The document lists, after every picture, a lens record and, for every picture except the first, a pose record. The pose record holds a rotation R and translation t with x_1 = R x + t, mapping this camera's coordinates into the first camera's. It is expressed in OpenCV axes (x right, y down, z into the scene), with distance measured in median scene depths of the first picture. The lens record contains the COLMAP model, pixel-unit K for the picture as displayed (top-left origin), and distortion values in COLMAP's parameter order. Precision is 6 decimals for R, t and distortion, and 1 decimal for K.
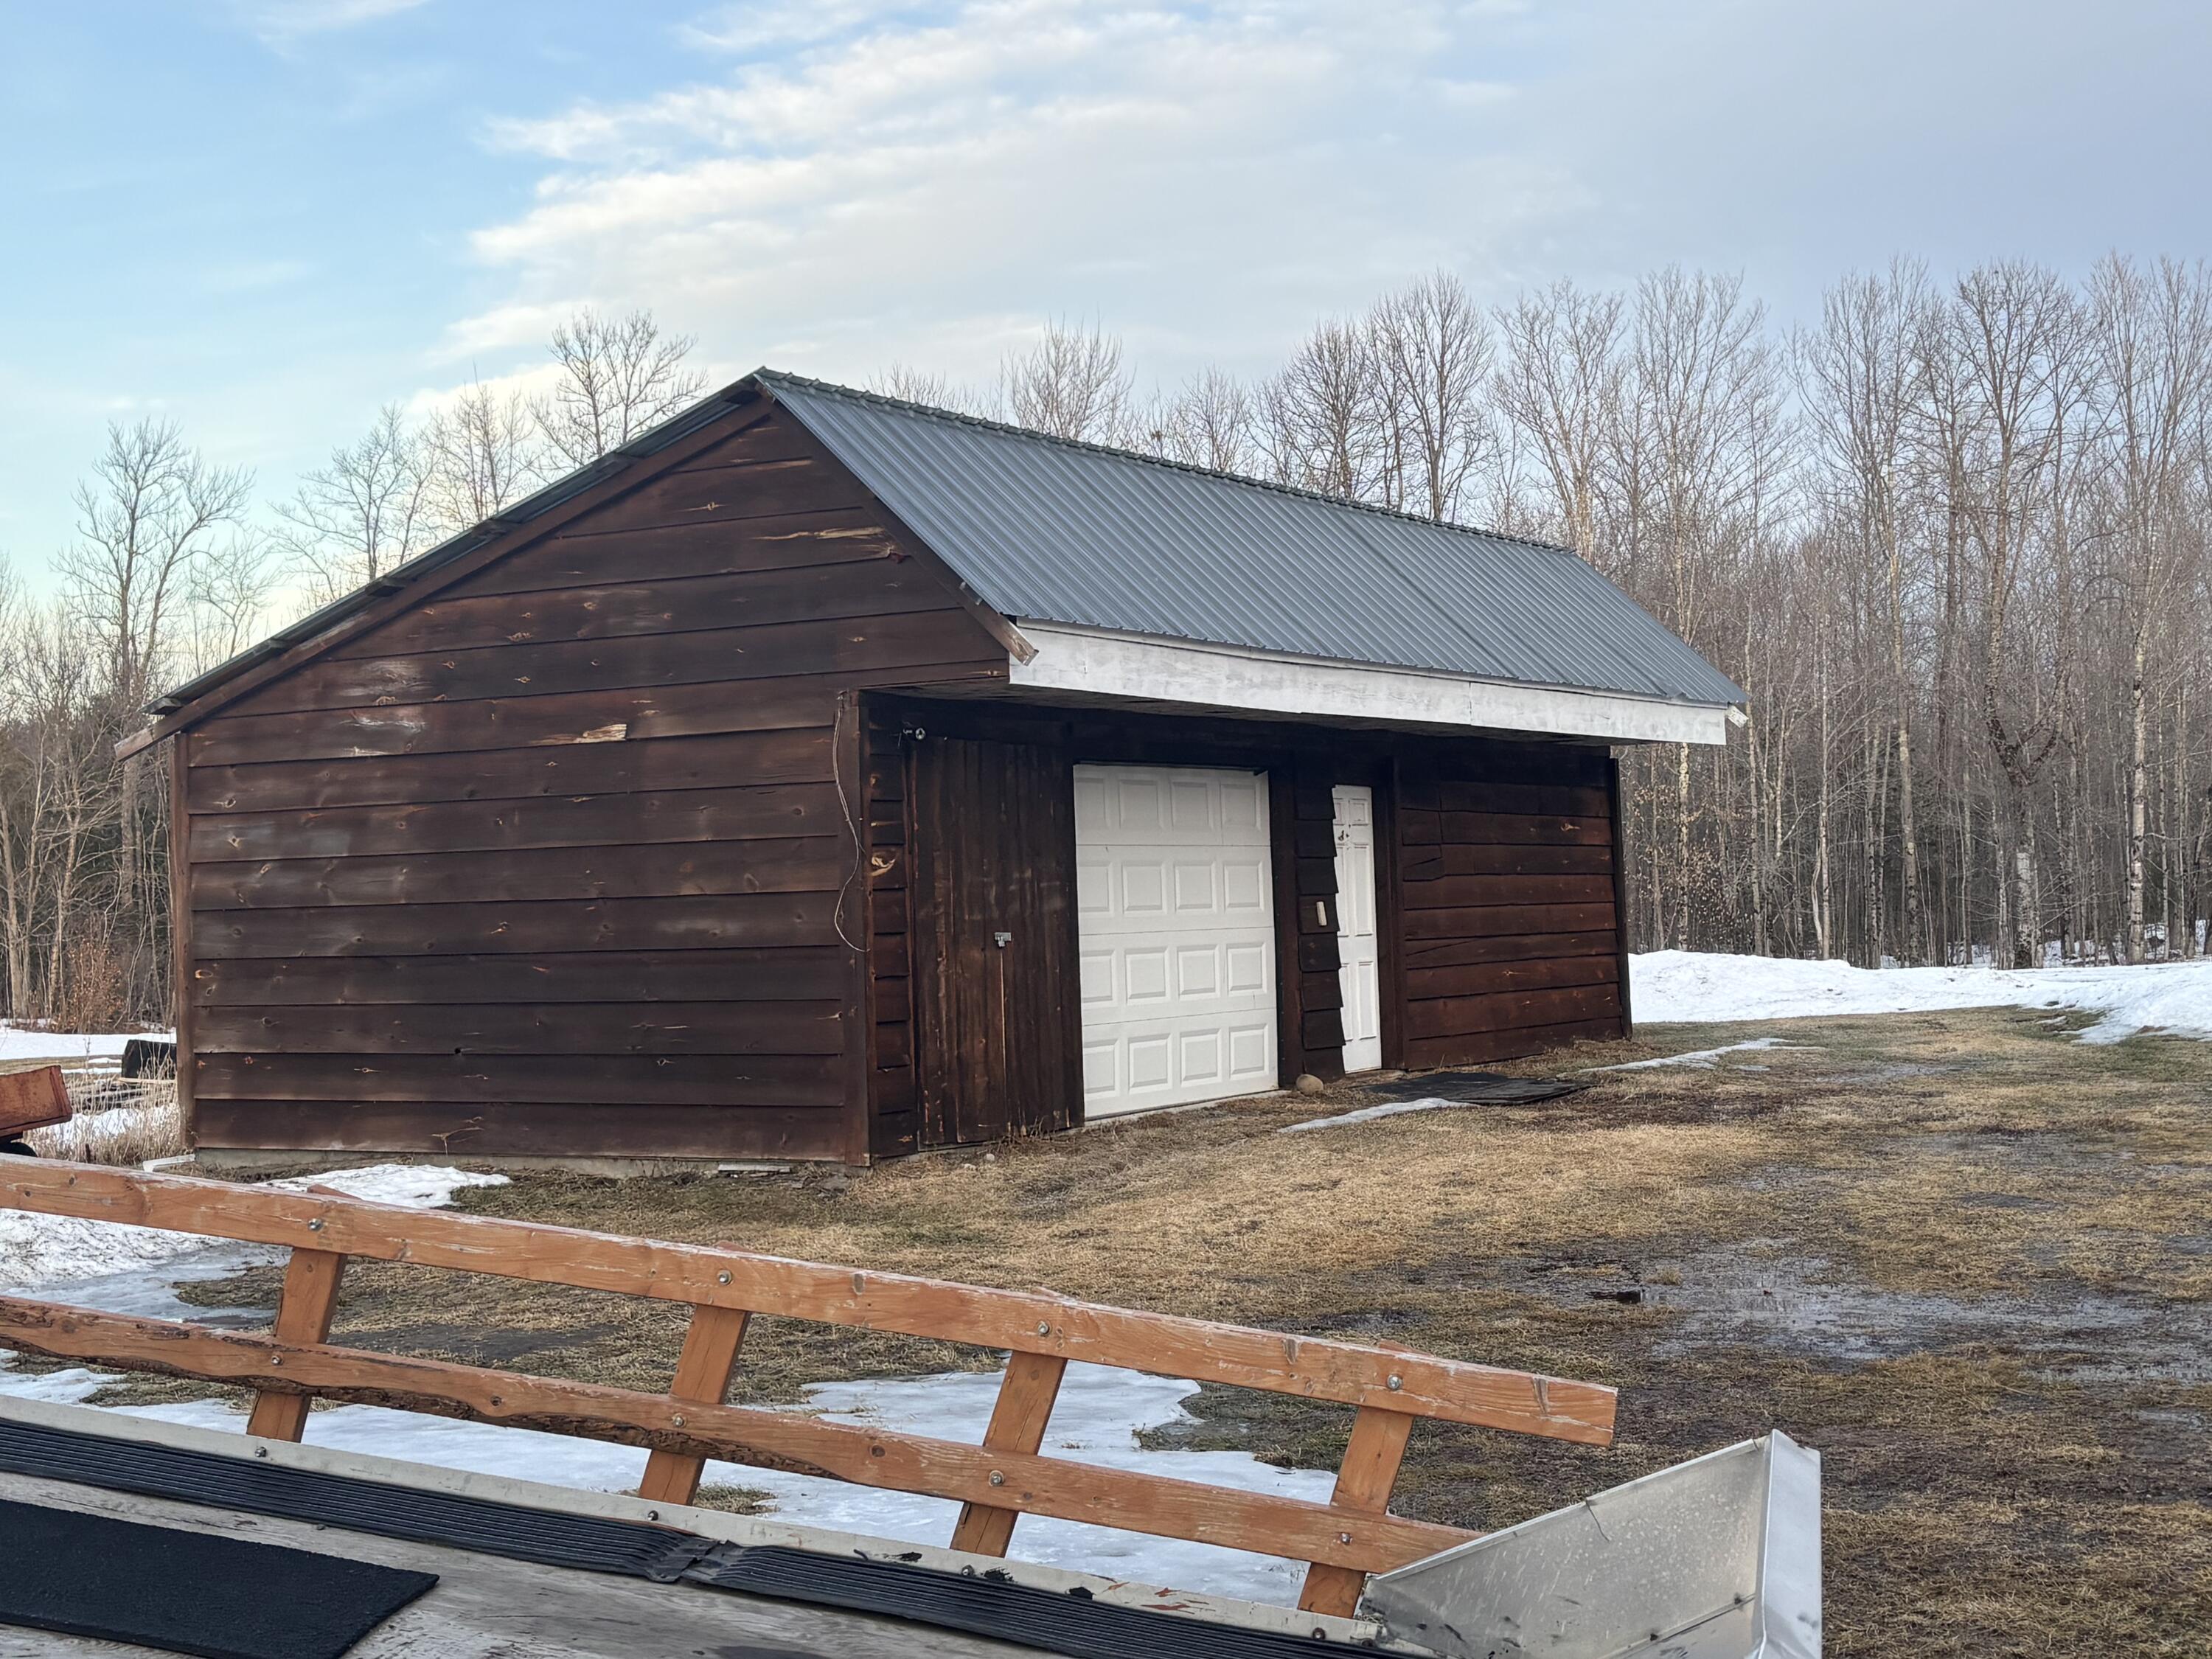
lens RADIAL K [[2954.8, 0, 1113.4], [0, 2954.8, 791.4], [0, 0, 1]] dist [0.209888, -0.700844]
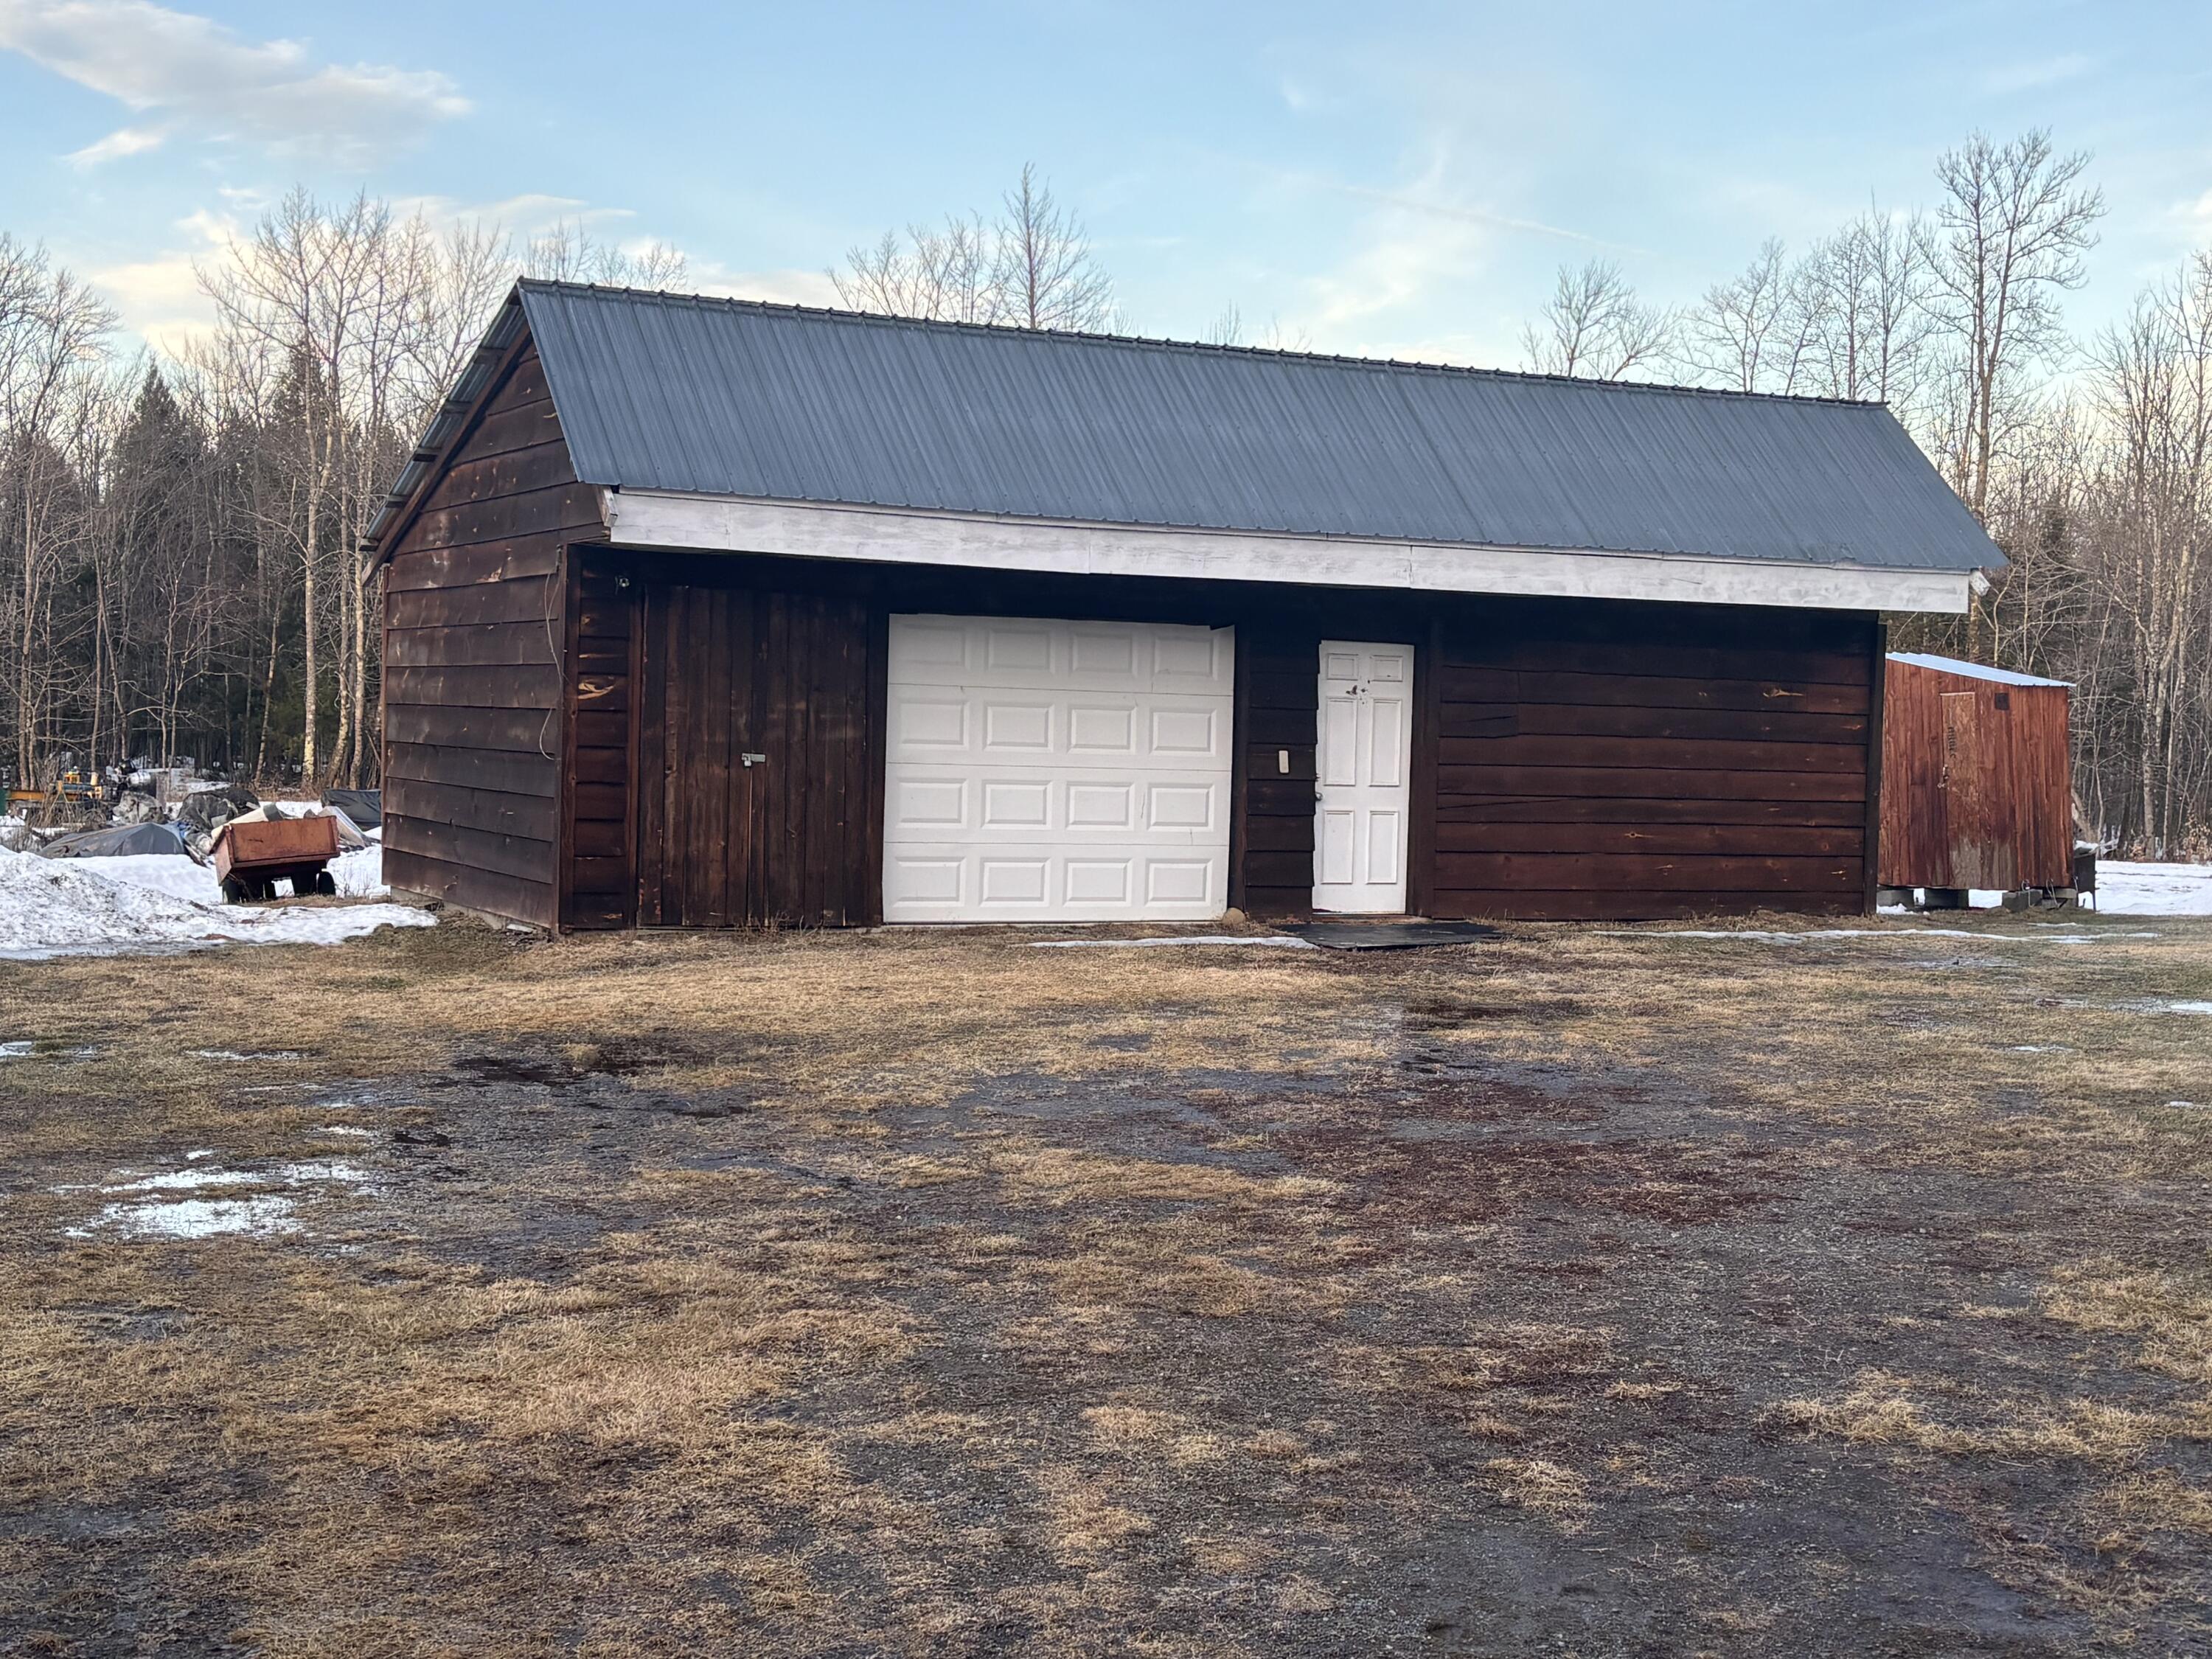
lens RADIAL K [[2954.8, 0, 1113.4], [0, 2954.8, 791.4], [0, 0, 1]] dist [0.209888, -0.700844]
pose [[0.841503, 0.063663, -0.536489, 0.558727], [-0.032209, 0.997178, 0.067810, -0.017108], [0.539292, -0.039782, 0.841179, 0.067148]]
